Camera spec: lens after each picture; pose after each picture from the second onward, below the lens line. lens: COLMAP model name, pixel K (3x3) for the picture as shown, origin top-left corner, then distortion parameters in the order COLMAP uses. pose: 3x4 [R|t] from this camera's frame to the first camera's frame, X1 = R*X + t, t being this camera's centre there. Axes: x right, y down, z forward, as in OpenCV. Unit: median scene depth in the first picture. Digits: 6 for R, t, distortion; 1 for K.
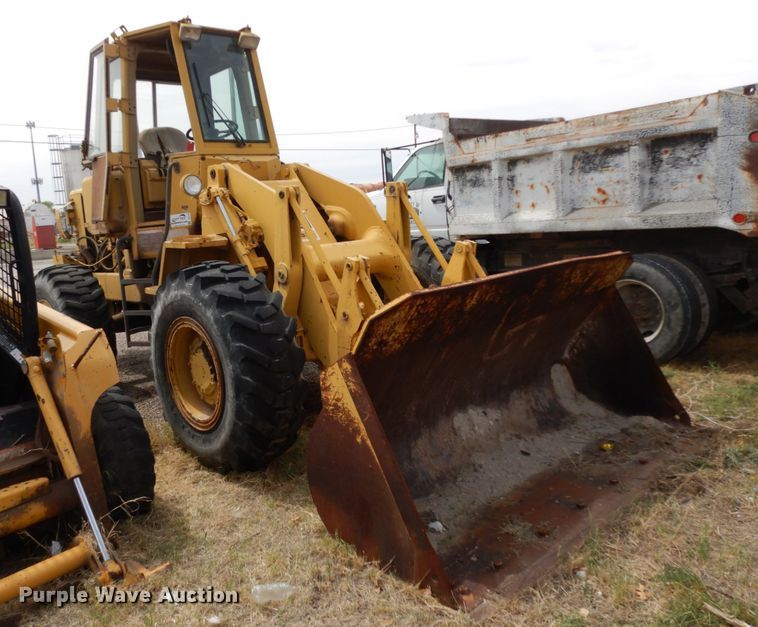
lens RADIAL K [[592.6, 0, 326.8], [0, 592.6, 310.7], [0, 0, 1]] dist [-0.002046, 0.003789]
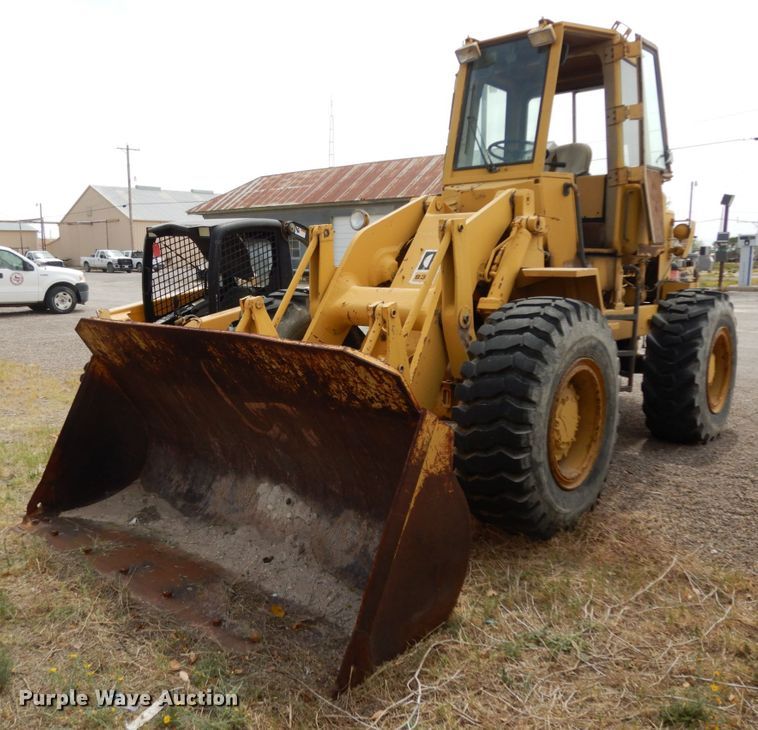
lens RADIAL K [[708.5, 0, 378.9], [0, 708.5, 376.8], [0, 0, 1]] dist [-0.005309, 0.002502]
pose [[0.153916, 0.232801, -0.960267, 1.248738], [-0.164876, 0.964274, 0.207345, -0.238387], [0.974231, 0.126412, 0.186800, 0.928854]]
